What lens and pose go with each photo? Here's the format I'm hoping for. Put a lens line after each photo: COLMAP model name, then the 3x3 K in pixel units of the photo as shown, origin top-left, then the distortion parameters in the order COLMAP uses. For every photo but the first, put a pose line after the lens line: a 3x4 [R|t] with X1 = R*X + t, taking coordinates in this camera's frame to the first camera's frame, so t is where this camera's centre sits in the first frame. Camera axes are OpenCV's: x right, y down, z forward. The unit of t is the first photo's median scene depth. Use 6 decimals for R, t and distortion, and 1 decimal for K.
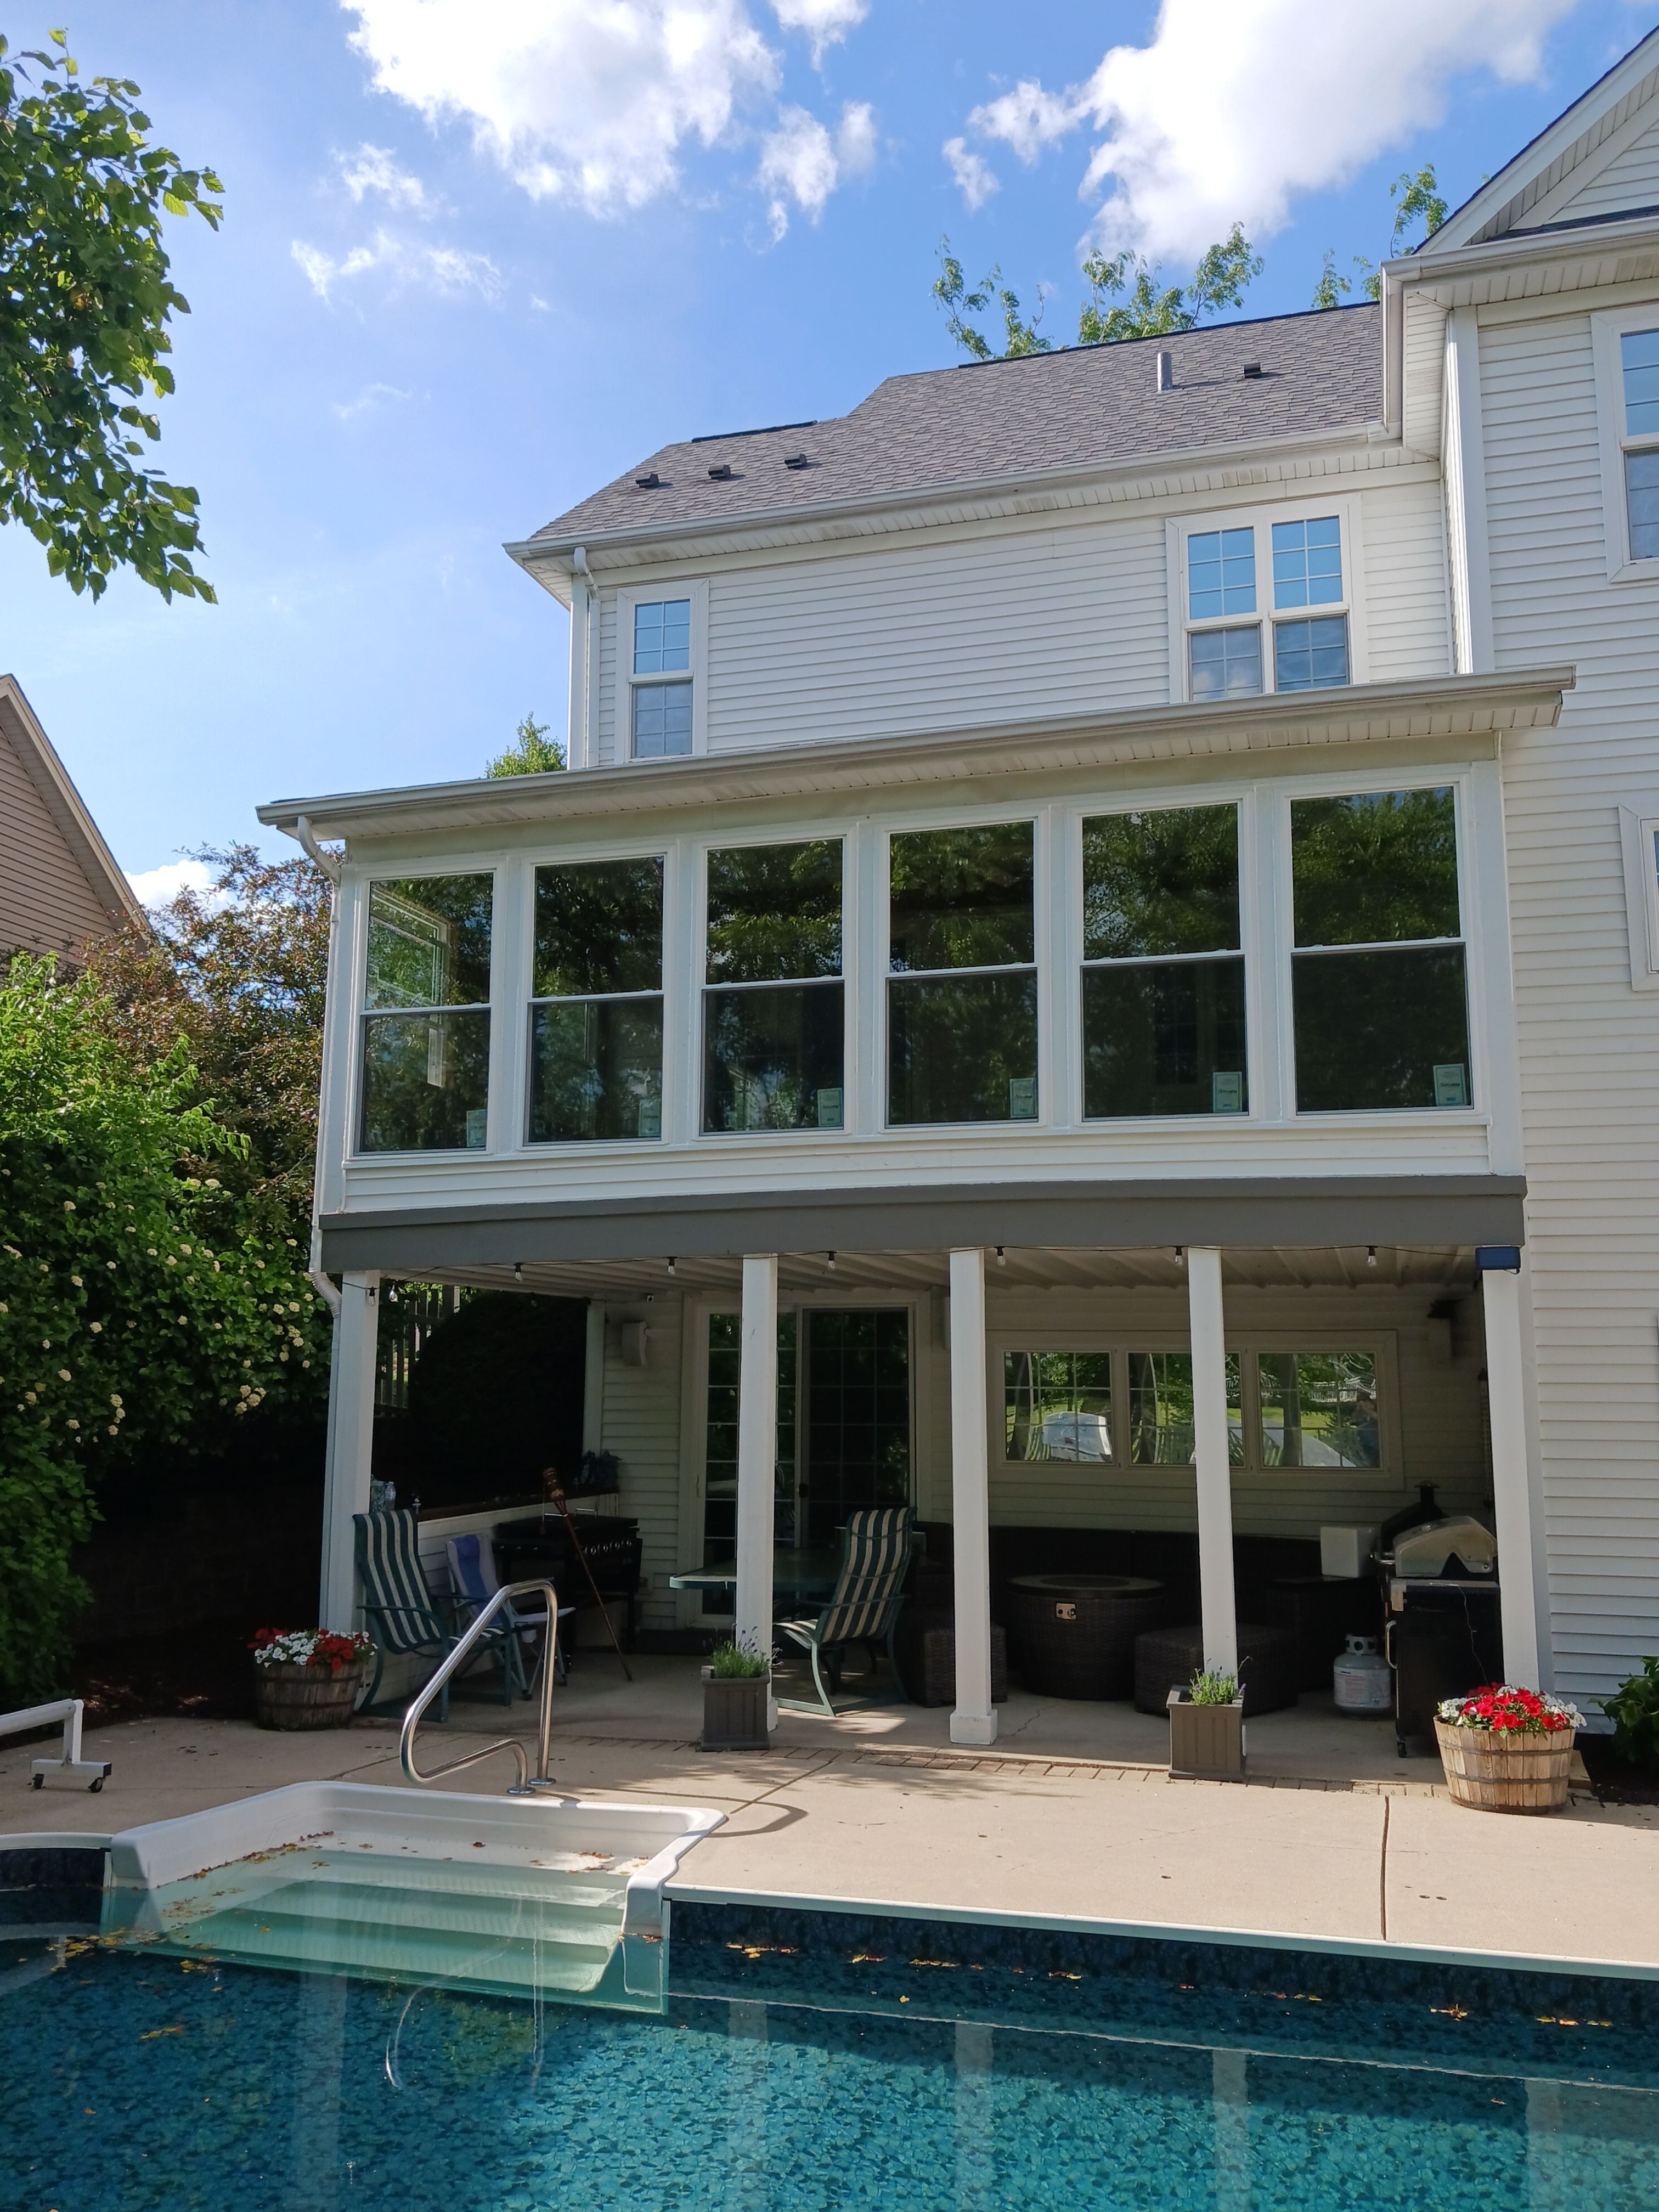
lens RADIAL K [[1845.6, 0, 829.5], [0, 1845.6, 1106.0], [0, 0, 1]] dist [0.007164, -0.000271]
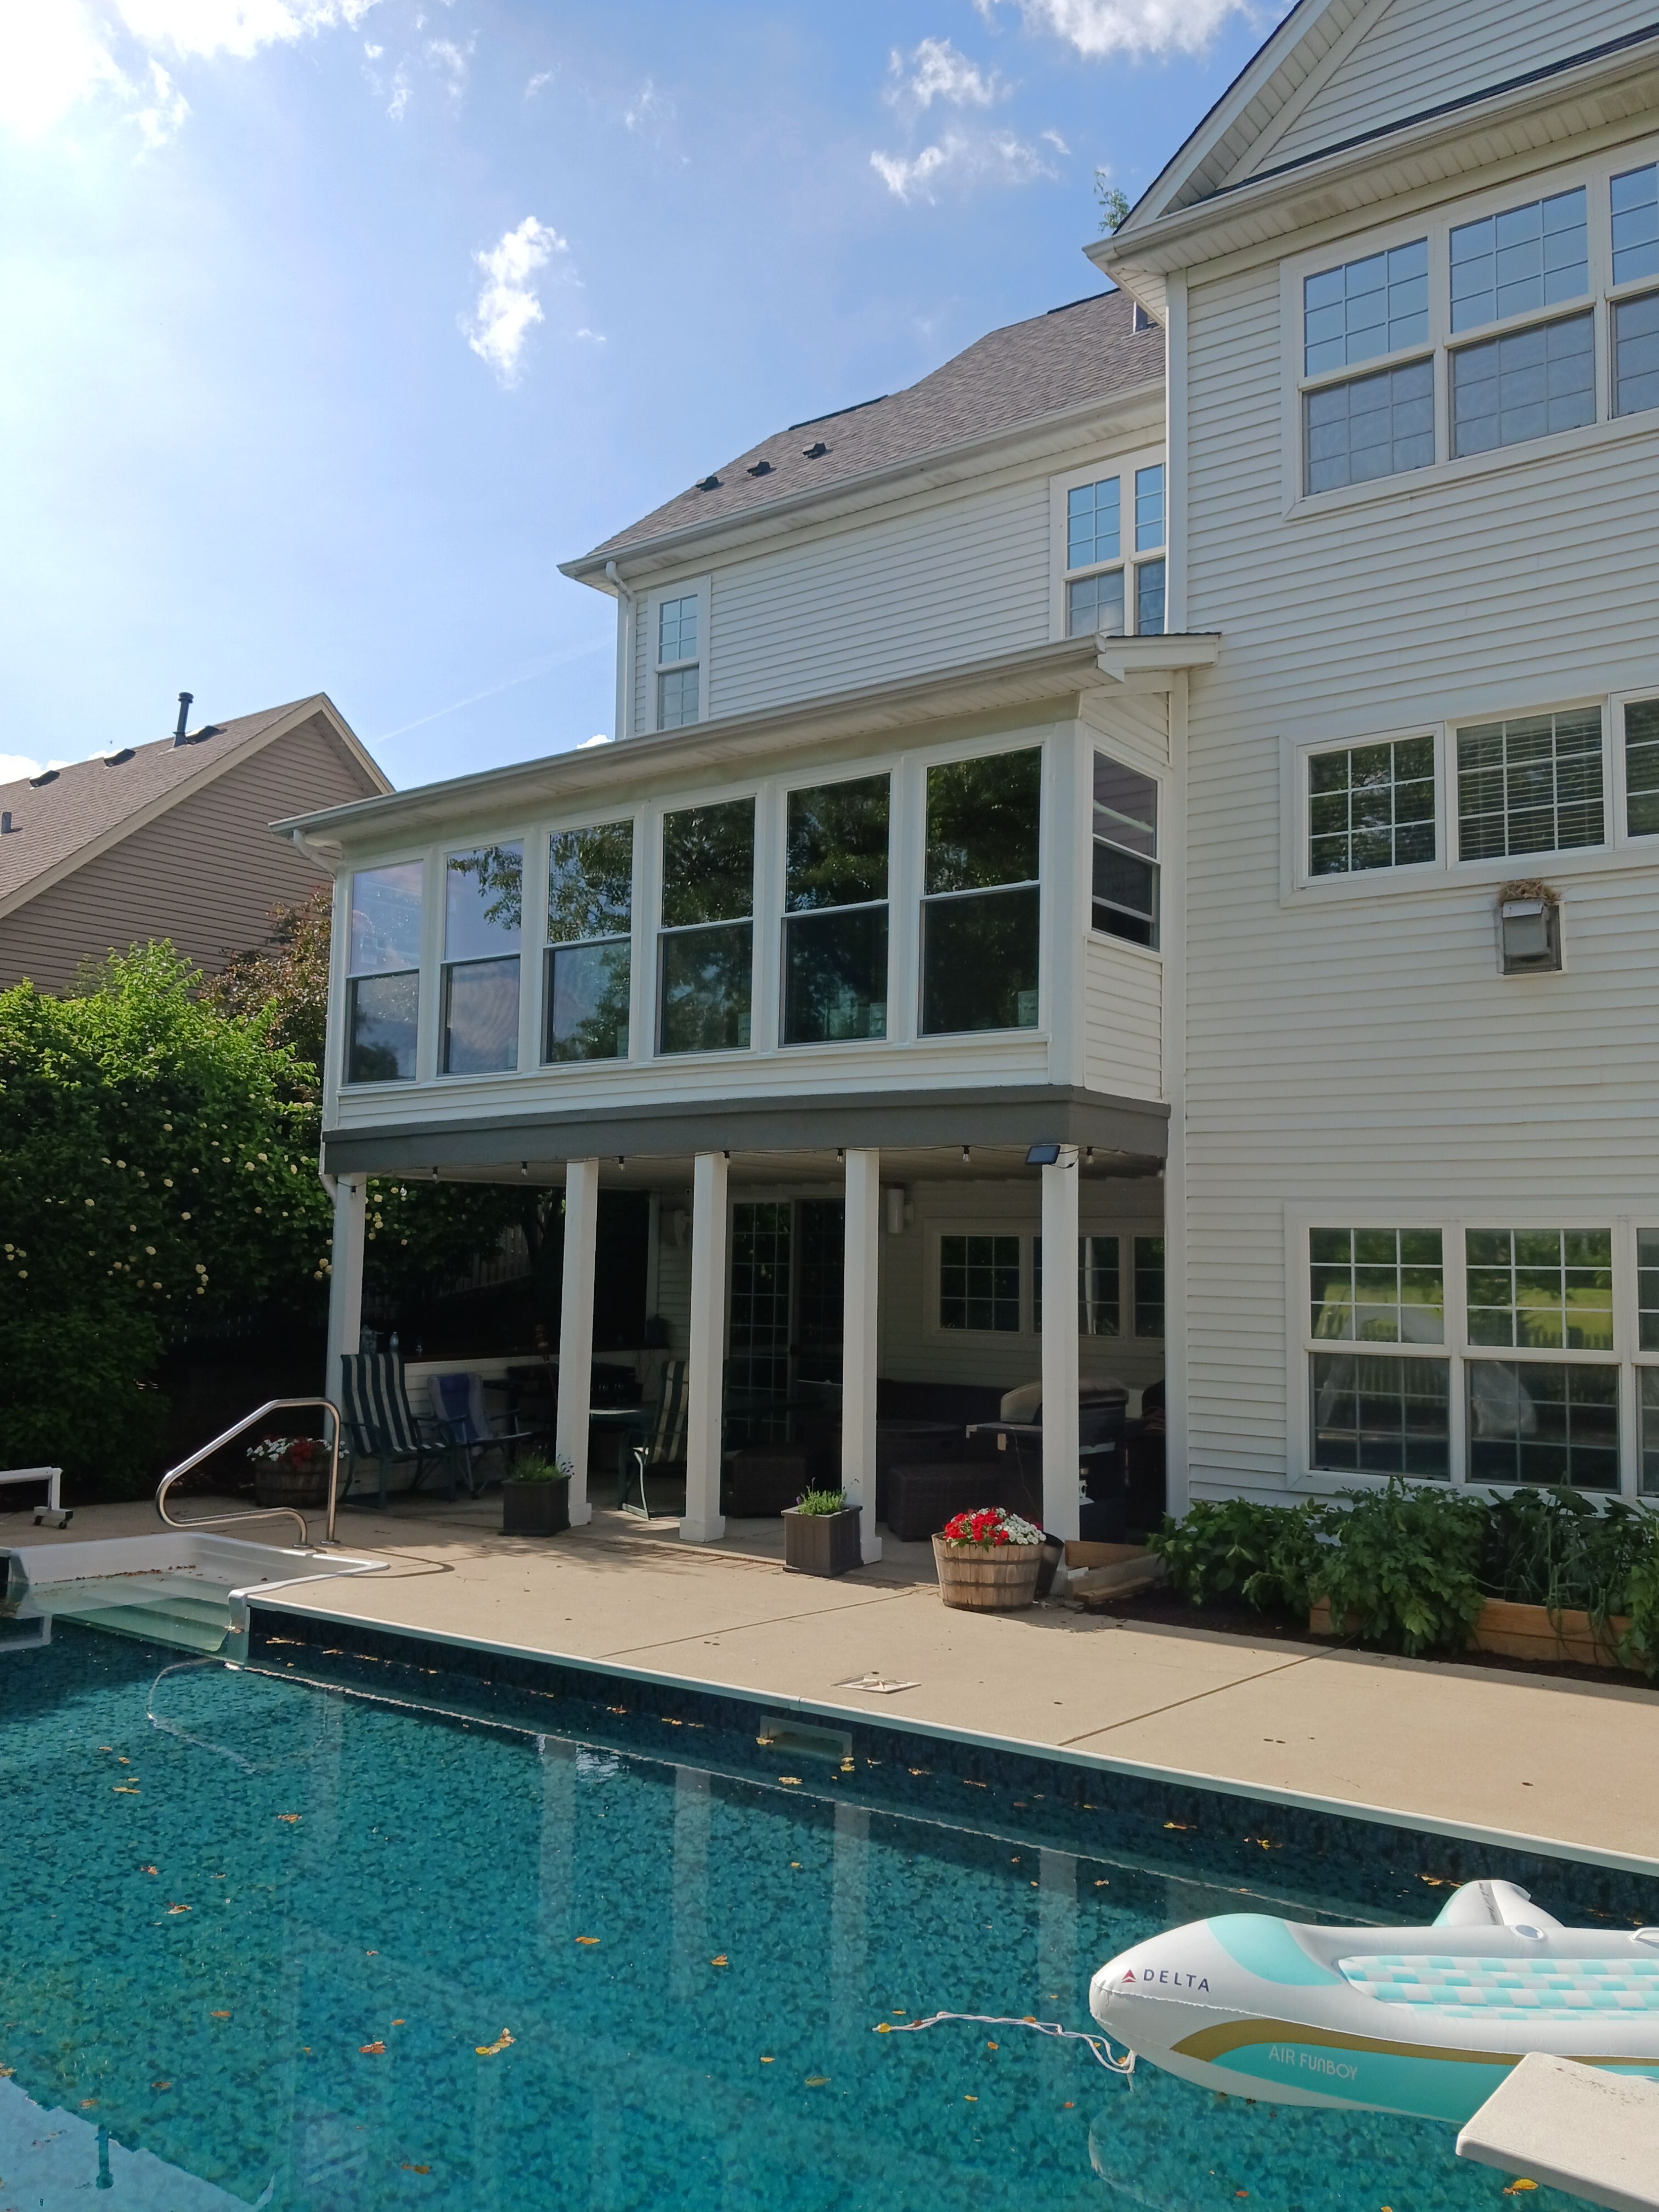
lens RADIAL K [[1845.8, 0, 829.5], [0, 1845.8, 1106.0], [0, 0, 1]] dist [0.014150, 0.005219]
pose [[0.936480, -0.022910, -0.349972, 0.523408], [0.045490, 0.997369, 0.056435, -0.017478], [0.347758, -0.068770, 0.935059, -0.113003]]
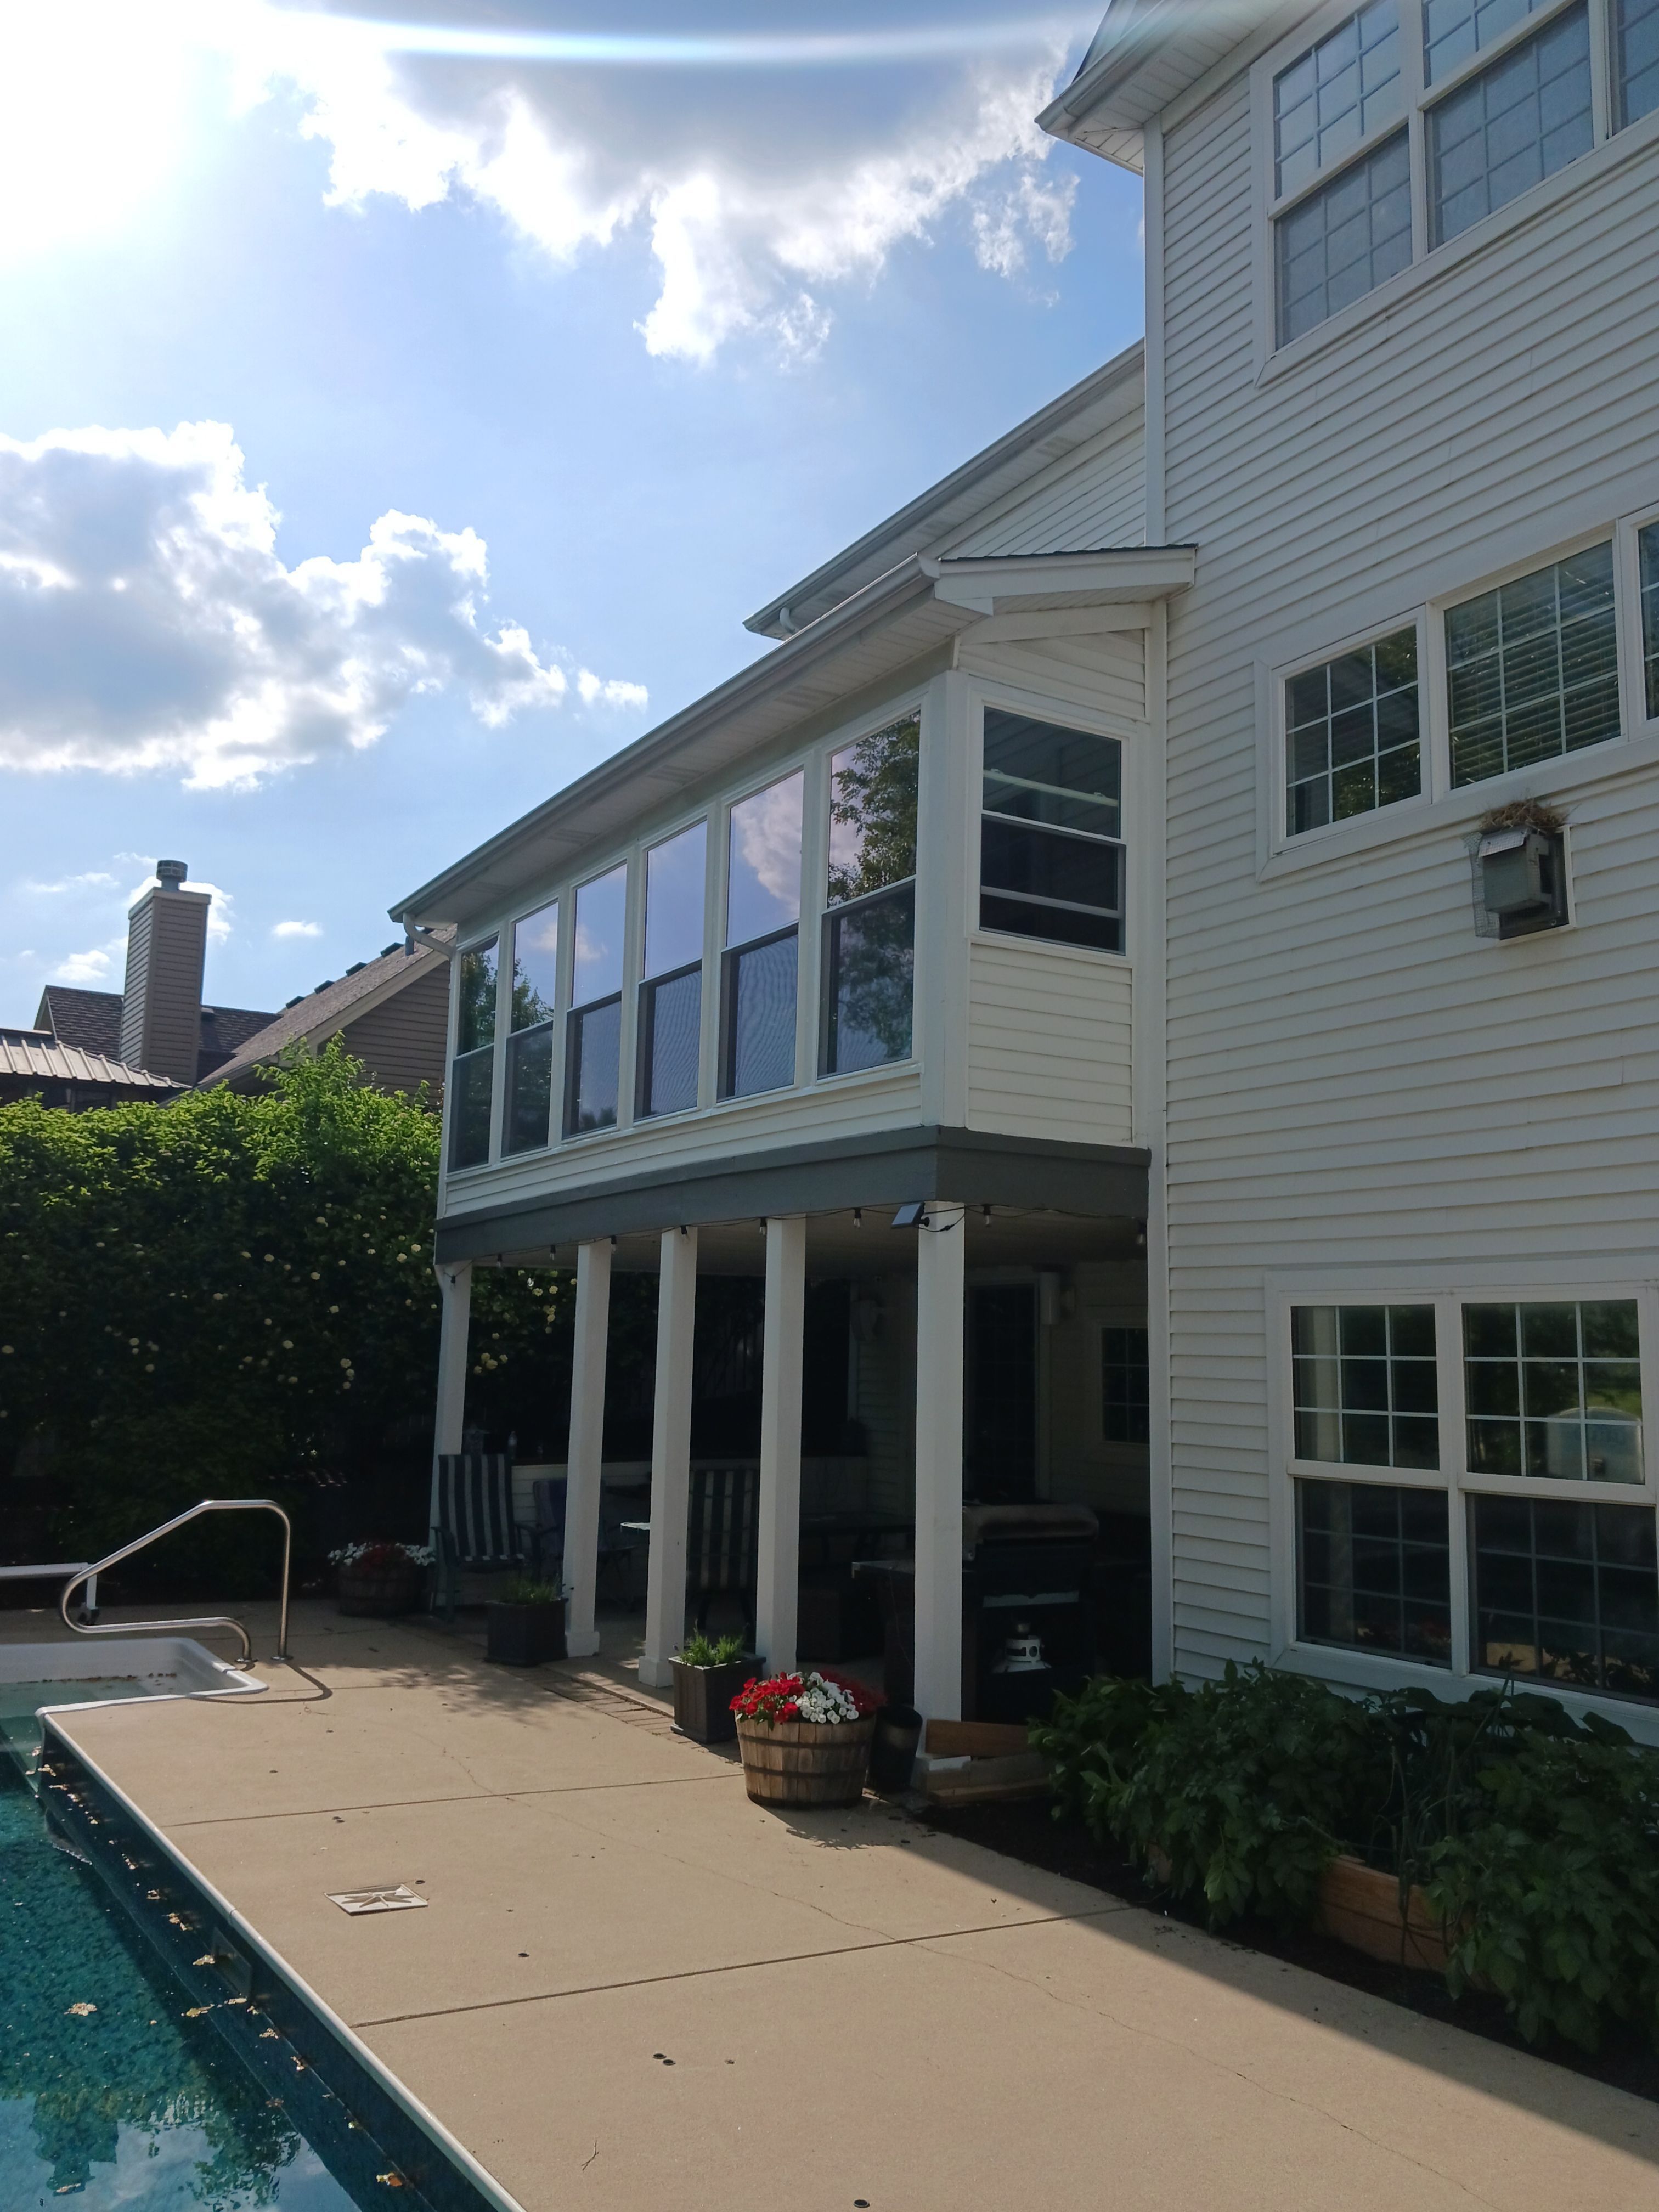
lens RADIAL K [[1802.7, 0, 872.4], [0, 1802.7, 1105.0], [0, 0, 1]] dist [0.014939, 0.003631]
pose [[0.752856, -0.085300, -0.652634, 0.762438], [0.088882, 0.995660, -0.027603, 0.040812], [0.652156, -0.037227, 0.757170, 0.252483]]
